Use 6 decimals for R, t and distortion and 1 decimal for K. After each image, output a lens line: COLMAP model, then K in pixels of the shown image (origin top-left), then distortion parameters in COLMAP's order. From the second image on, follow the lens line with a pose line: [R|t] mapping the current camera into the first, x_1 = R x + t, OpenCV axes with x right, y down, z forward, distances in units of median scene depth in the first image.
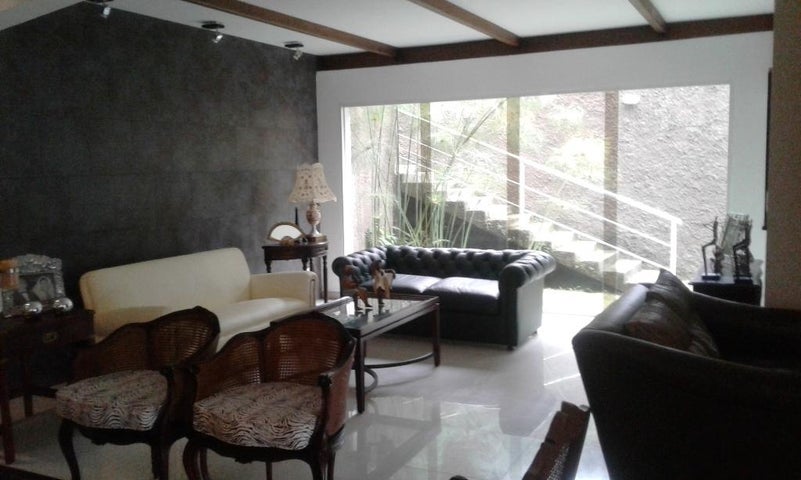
lens RADIAL K [[765.9, 0, 381.7], [0, 765.9, 237.5], [0, 0, 1]] dist [0.142340, -0.230607]
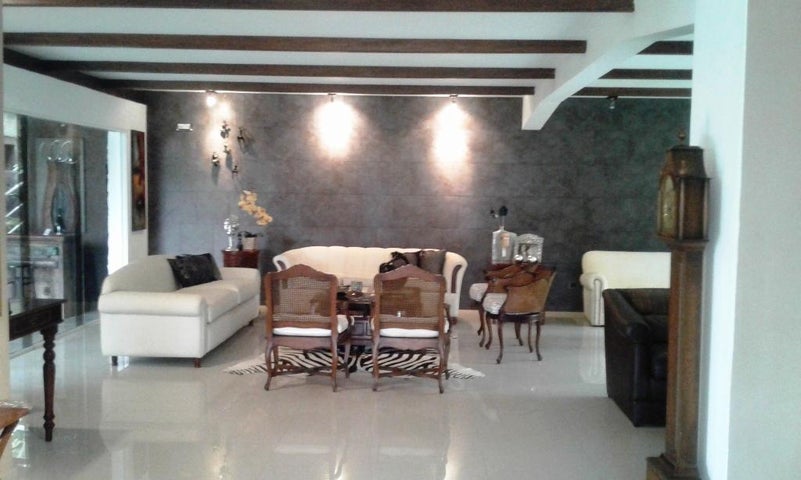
lens RADIAL K [[765.9, 0, 381.7], [0, 765.9, 237.5], [0, 0, 1]] dist [0.142340, -0.230607]
pose [[0.397936, 0.085806, -0.913392, 1.013761], [-0.114123, 0.992513, 0.043519, -0.010199], [0.910287, 0.086921, 0.404749, -0.143993]]
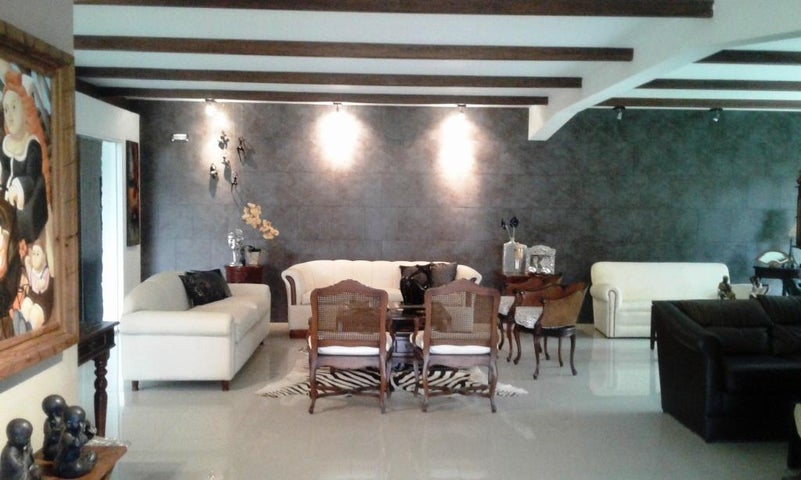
lens RADIAL K [[765.9, 0, 381.7], [0, 765.9, 237.5], [0, 0, 1]] dist [0.142340, -0.230607]
pose [[0.467374, 0.067068, -0.881512, 0.910212], [-0.106773, 0.994101, 0.019023, 0.006224], [0.877588, 0.085231, 0.471779, -0.254892]]
